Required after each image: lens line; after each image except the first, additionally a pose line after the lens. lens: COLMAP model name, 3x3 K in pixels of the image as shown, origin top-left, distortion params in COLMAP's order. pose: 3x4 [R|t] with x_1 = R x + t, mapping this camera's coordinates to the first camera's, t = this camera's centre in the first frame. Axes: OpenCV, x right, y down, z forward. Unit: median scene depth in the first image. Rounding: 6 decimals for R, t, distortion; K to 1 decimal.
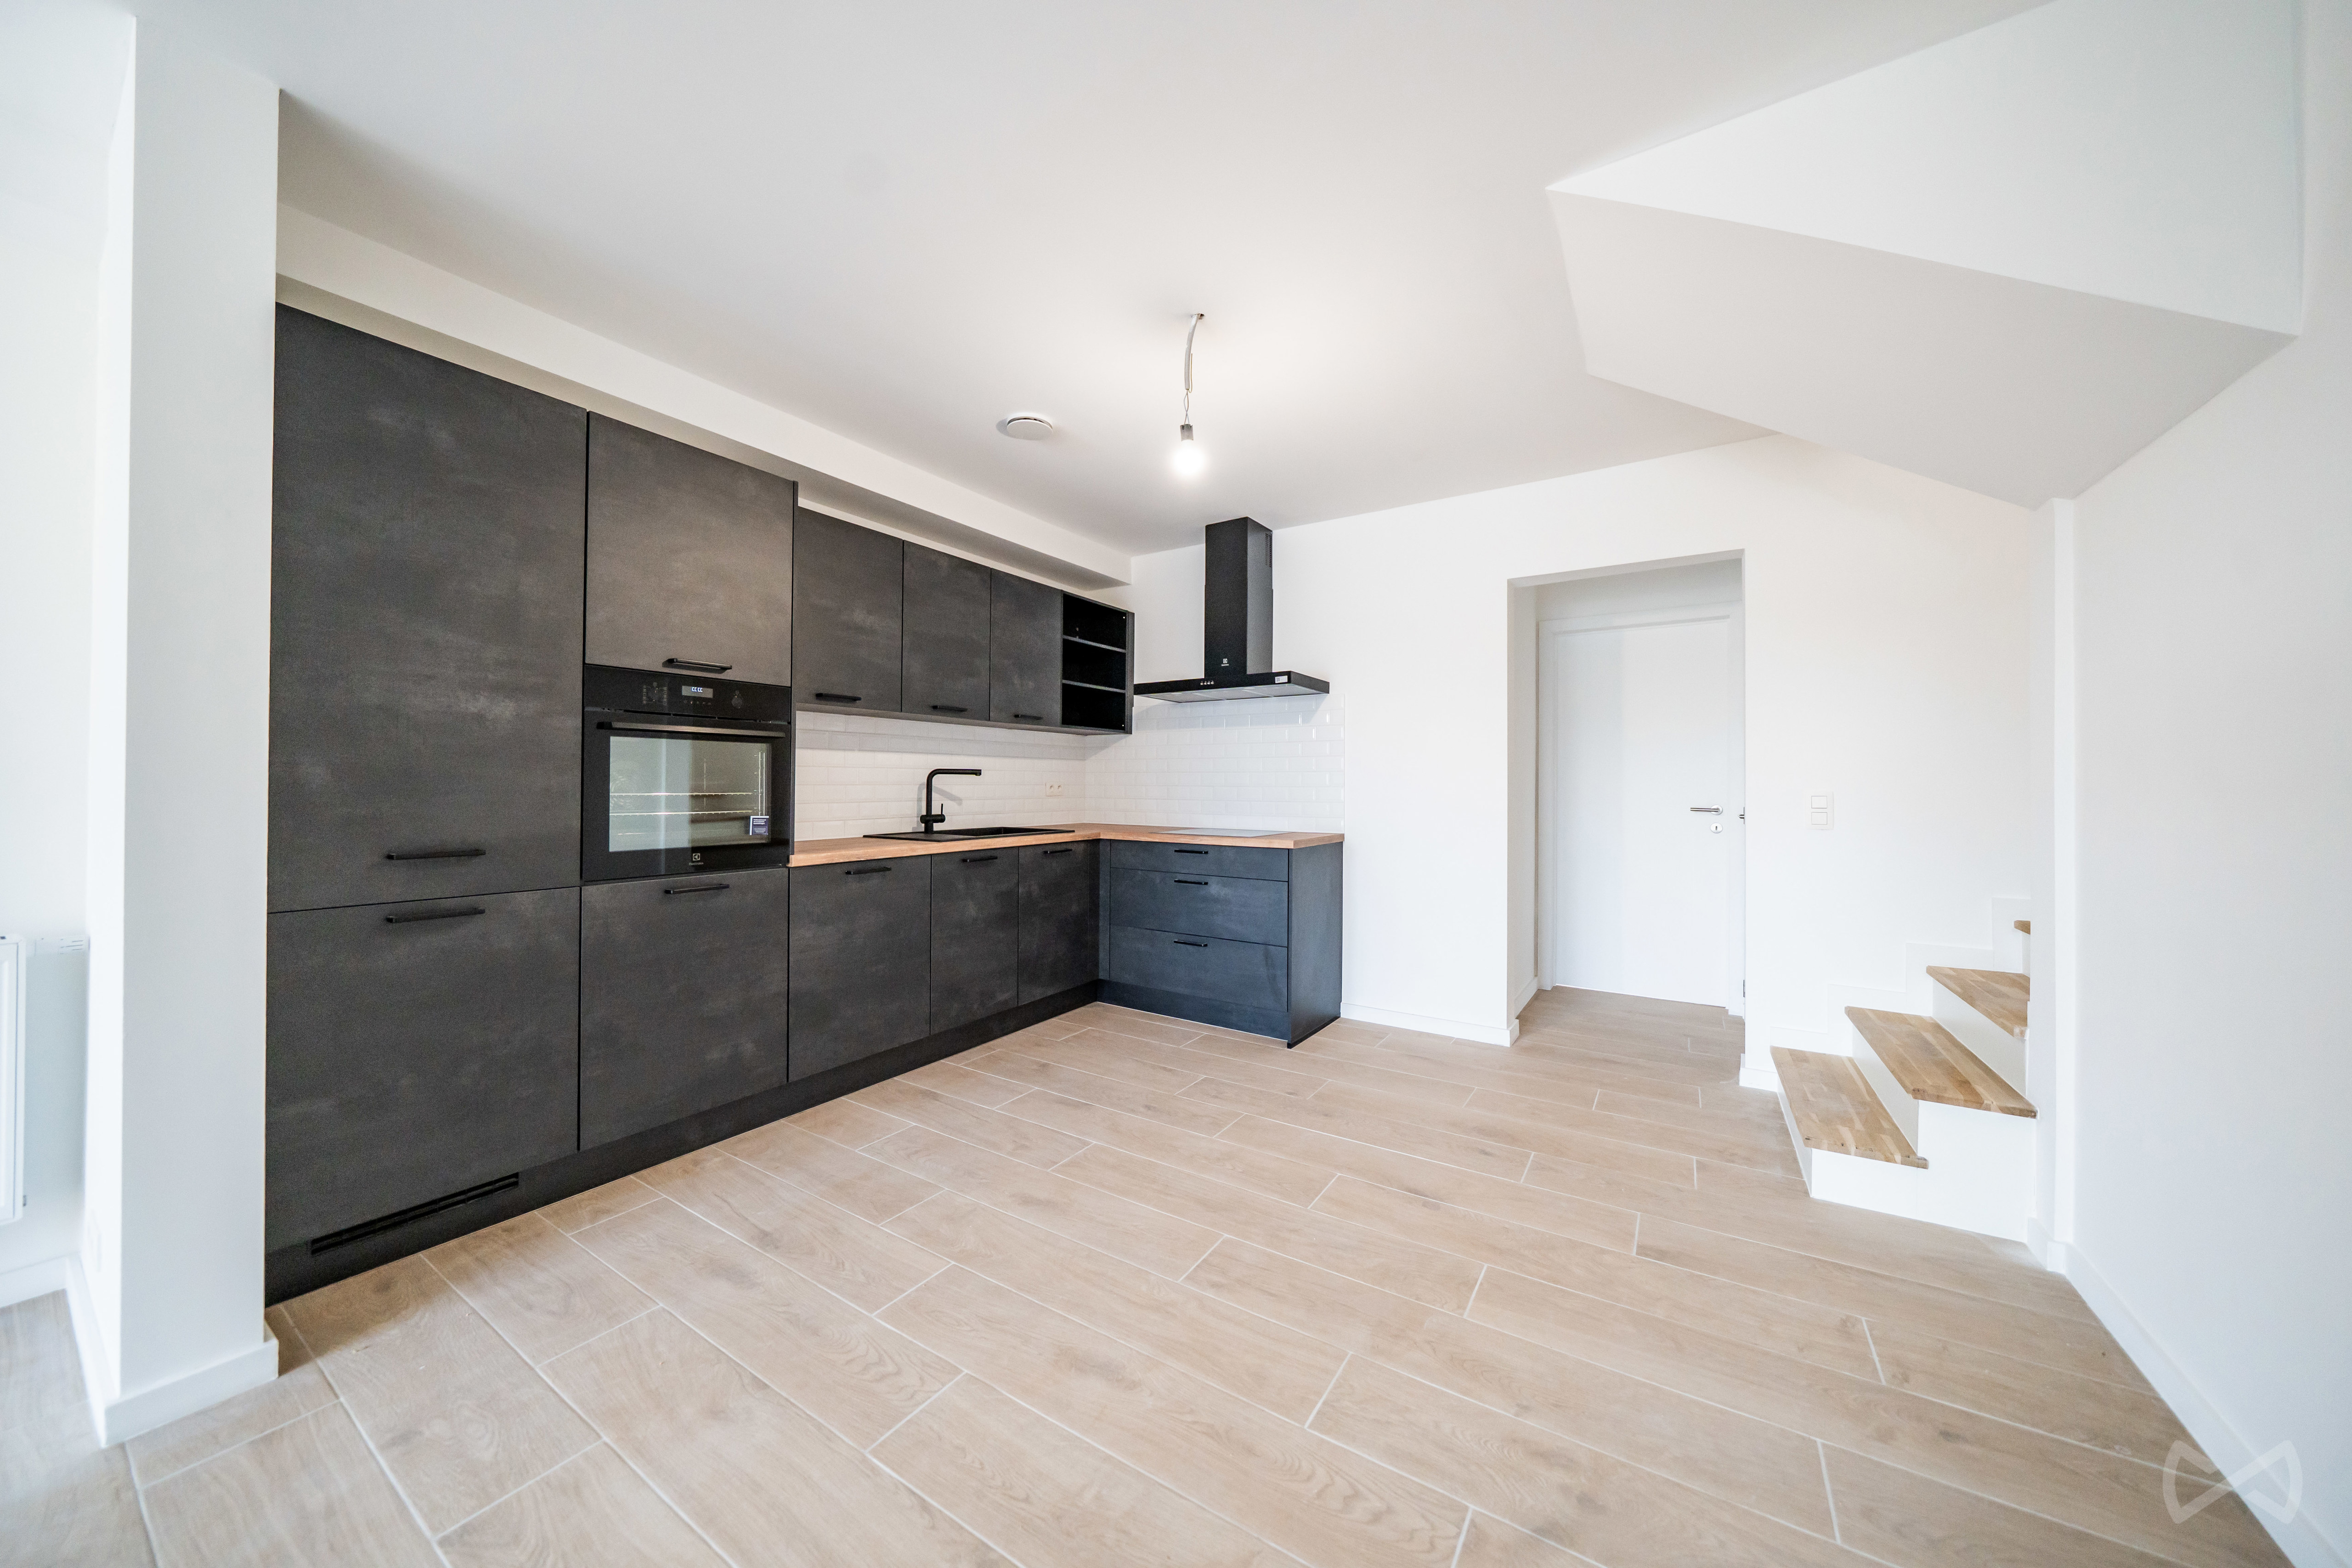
lens RADIAL K [[796.4, 0, 1175.2], [0, 796.4, 781.8], [0, 0, 1]] dist [-0.006521, -0.000139]
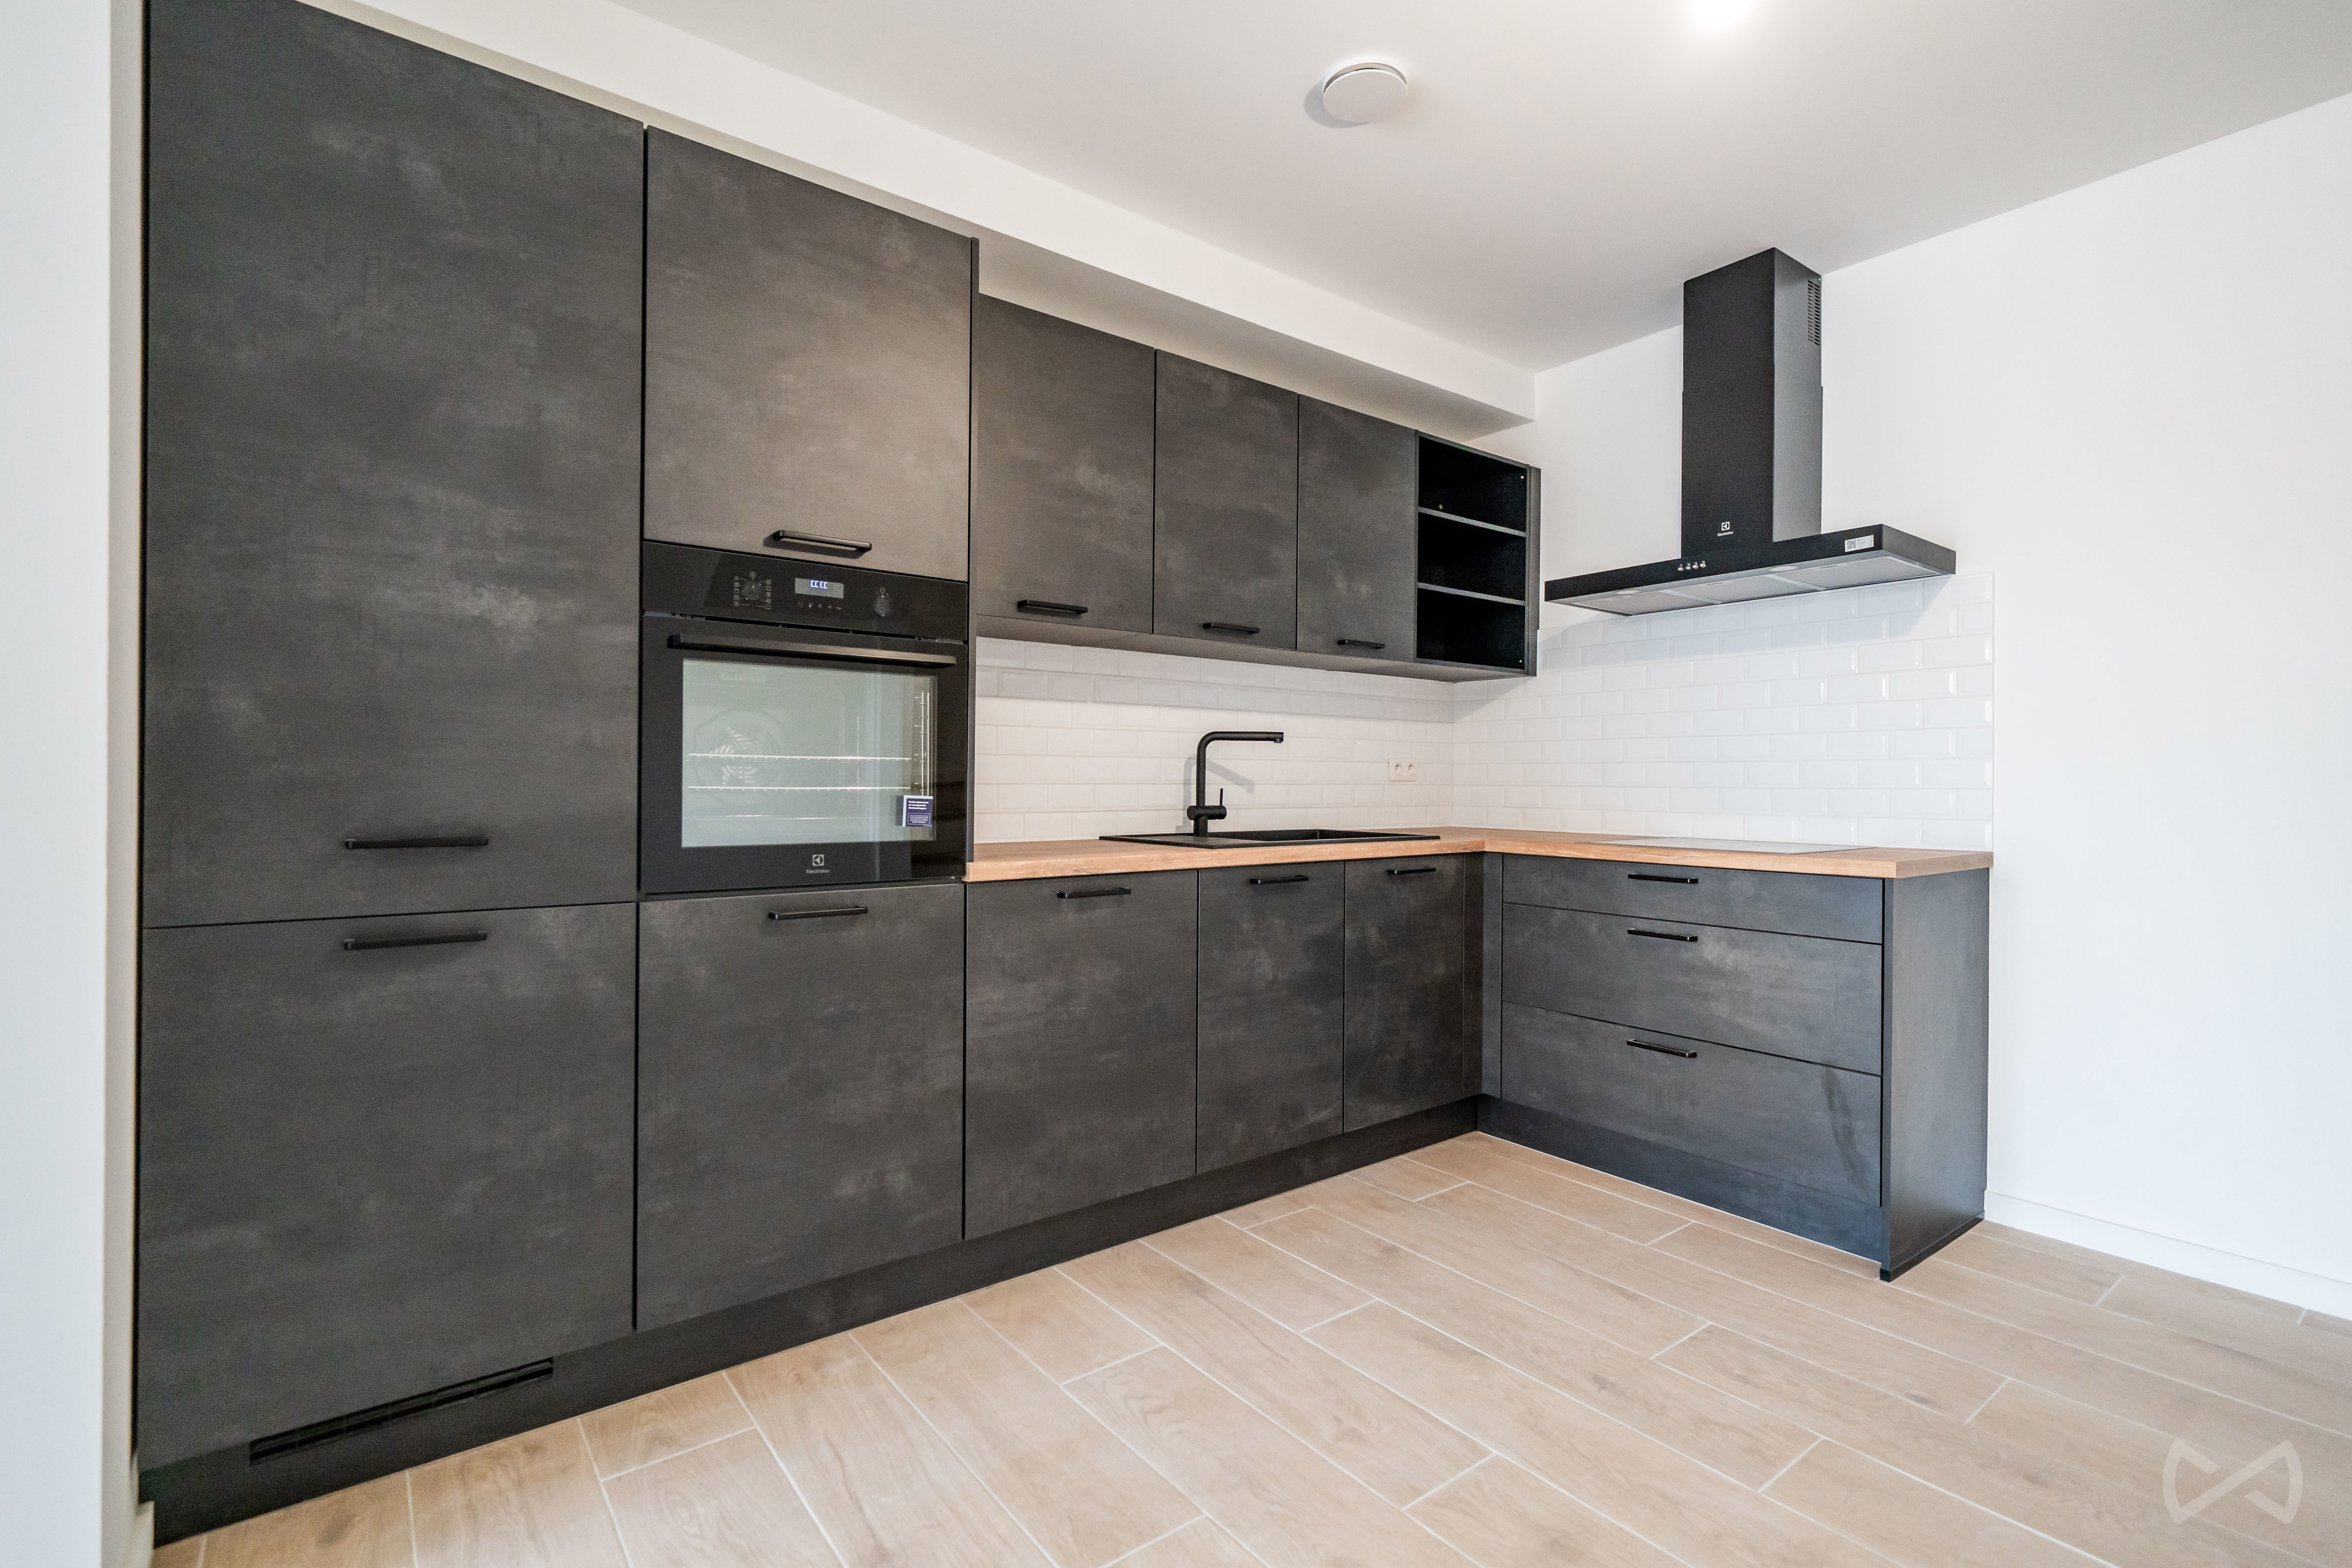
lens RADIAL K [[1082.8, 0, 1180.4], [0, 1082.8, 782.9], [0, 0, 1]] dist [0.001951, 0.000219]
pose [[0.941603, 0.000811, -0.336724, -0.050767], [-0.000149, 0.999998, 0.001991, 0.027085], [0.336725, -0.001825, 0.941601, 0.252312]]
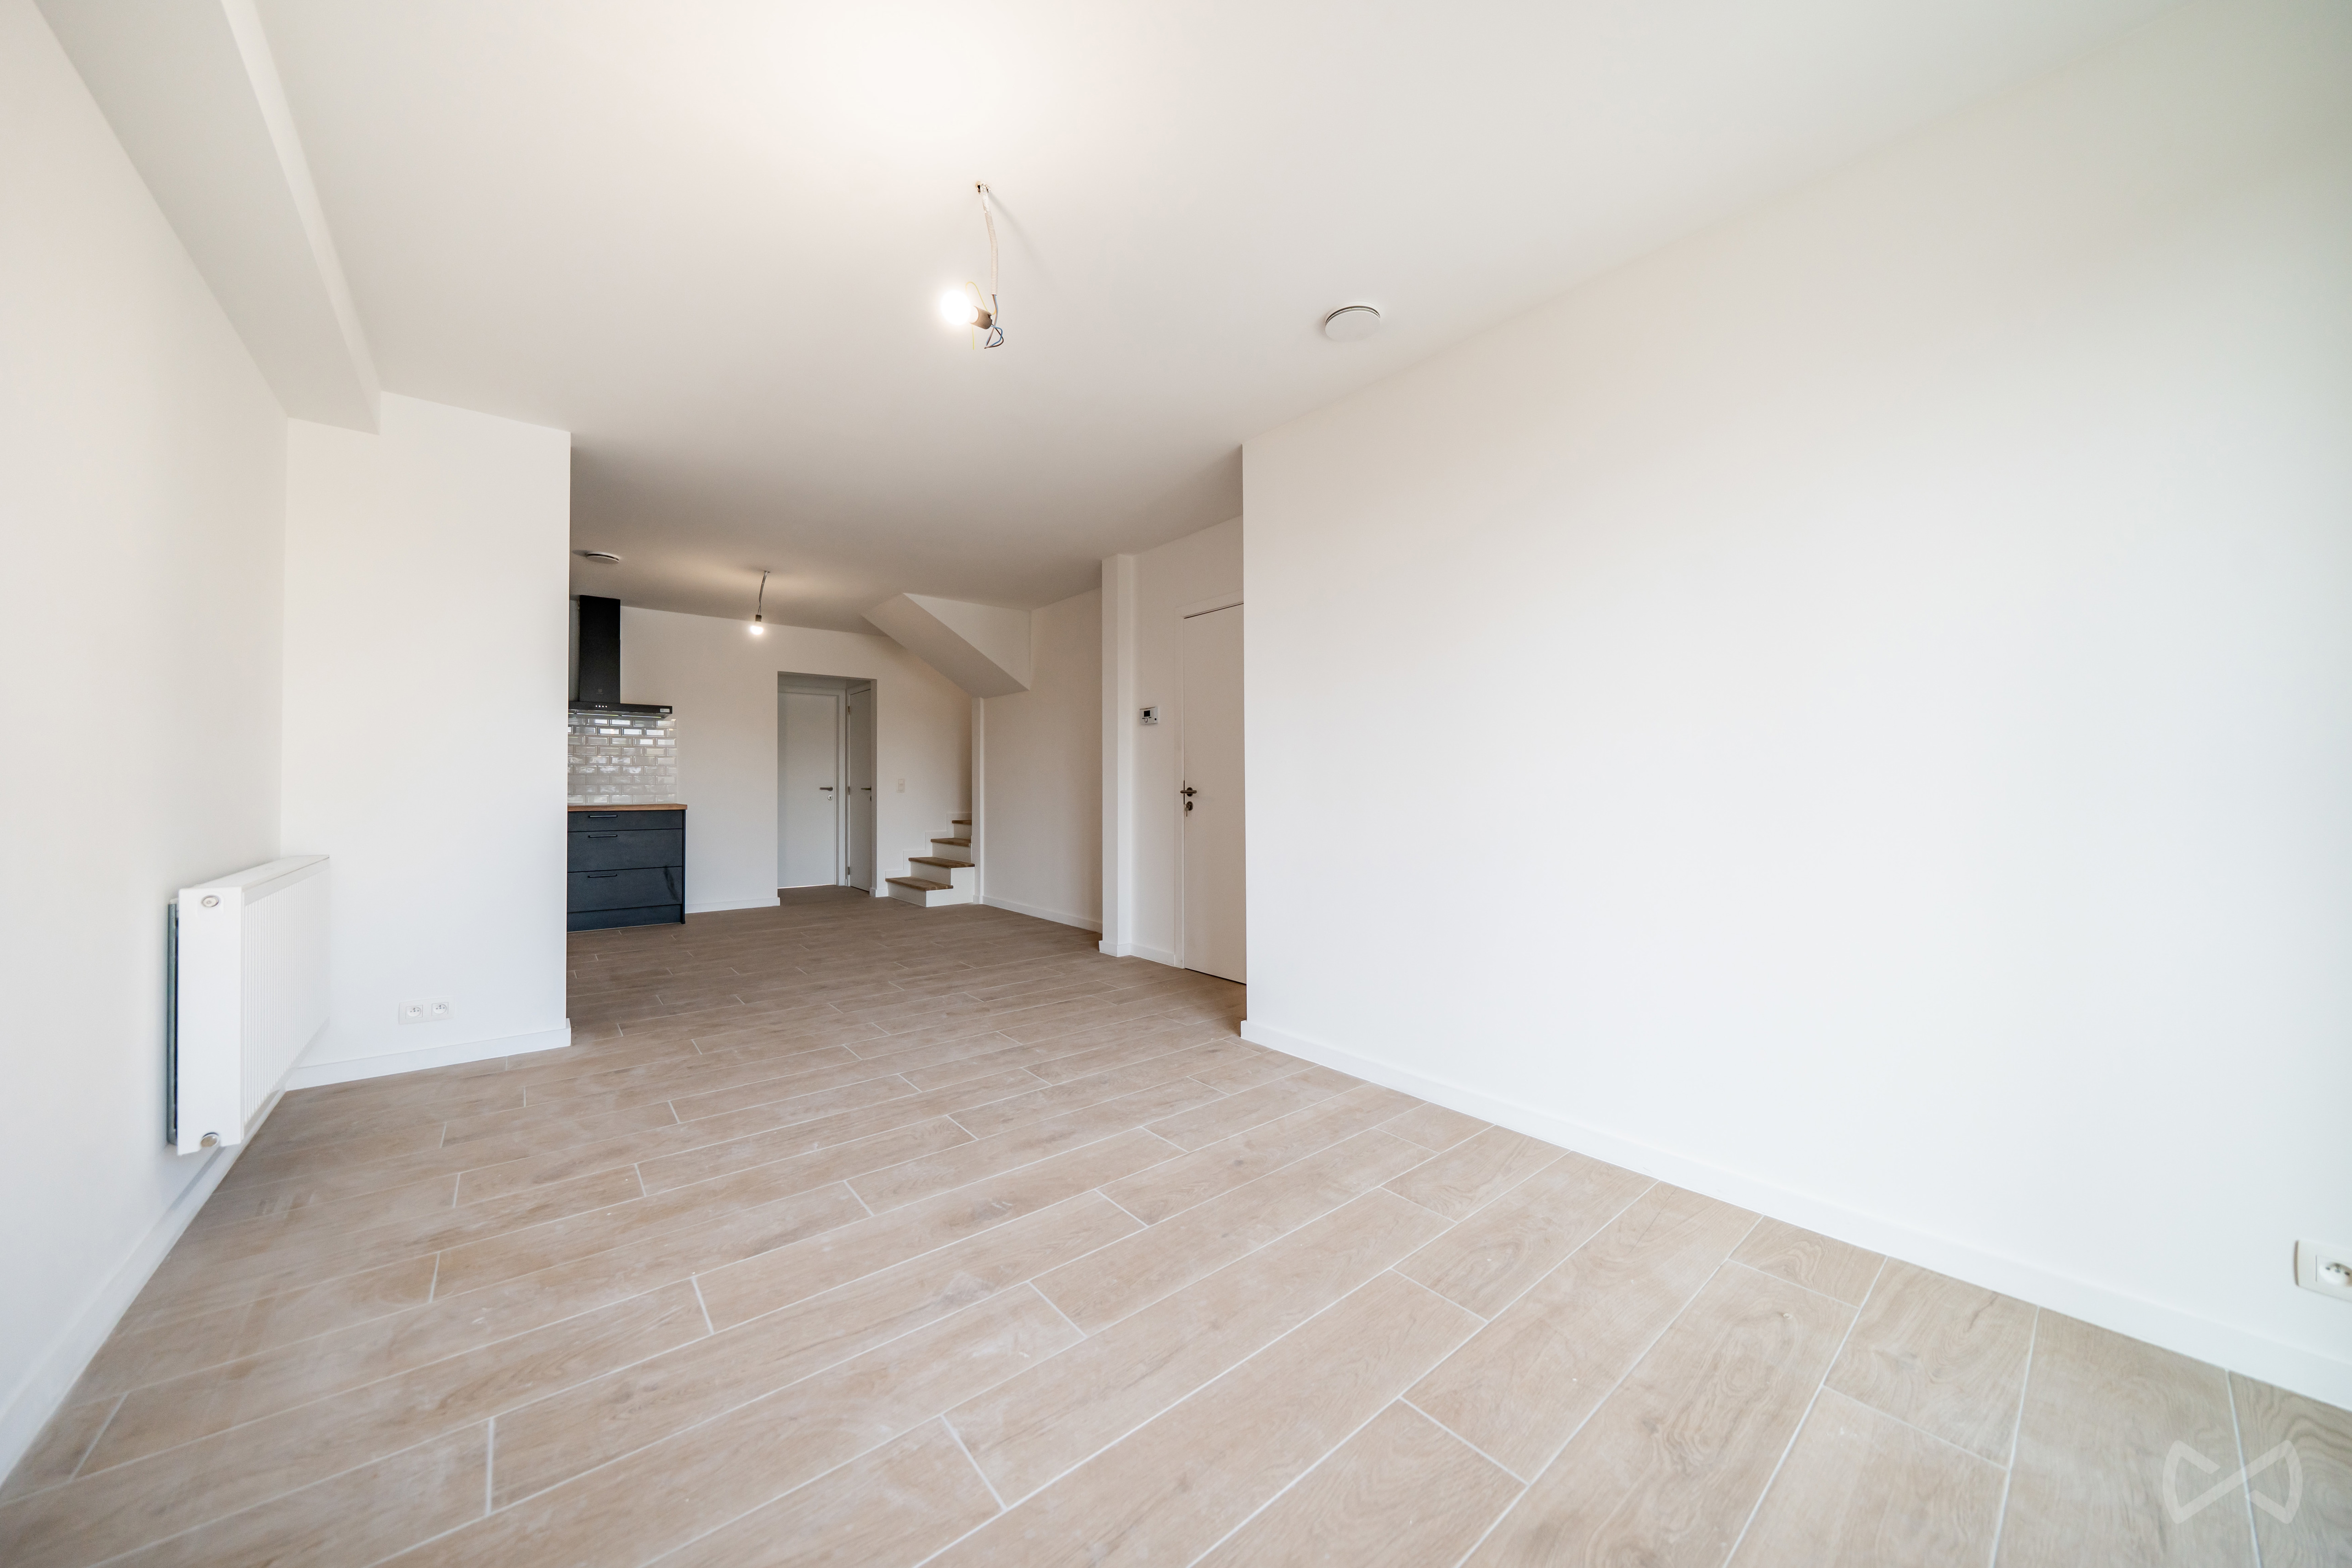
lens RADIAL K [[797.2, 0, 1179.9], [0, 797.2, 782.1], [0, 0, 1]] dist [-0.007188, -0.000100]
pose [[0.299584, -0.000474, 0.954070, -1.399738], [0.000328, 1.000000, 0.000394, 0.026269], [-0.954070, 0.000194, 0.299584, -0.659348]]
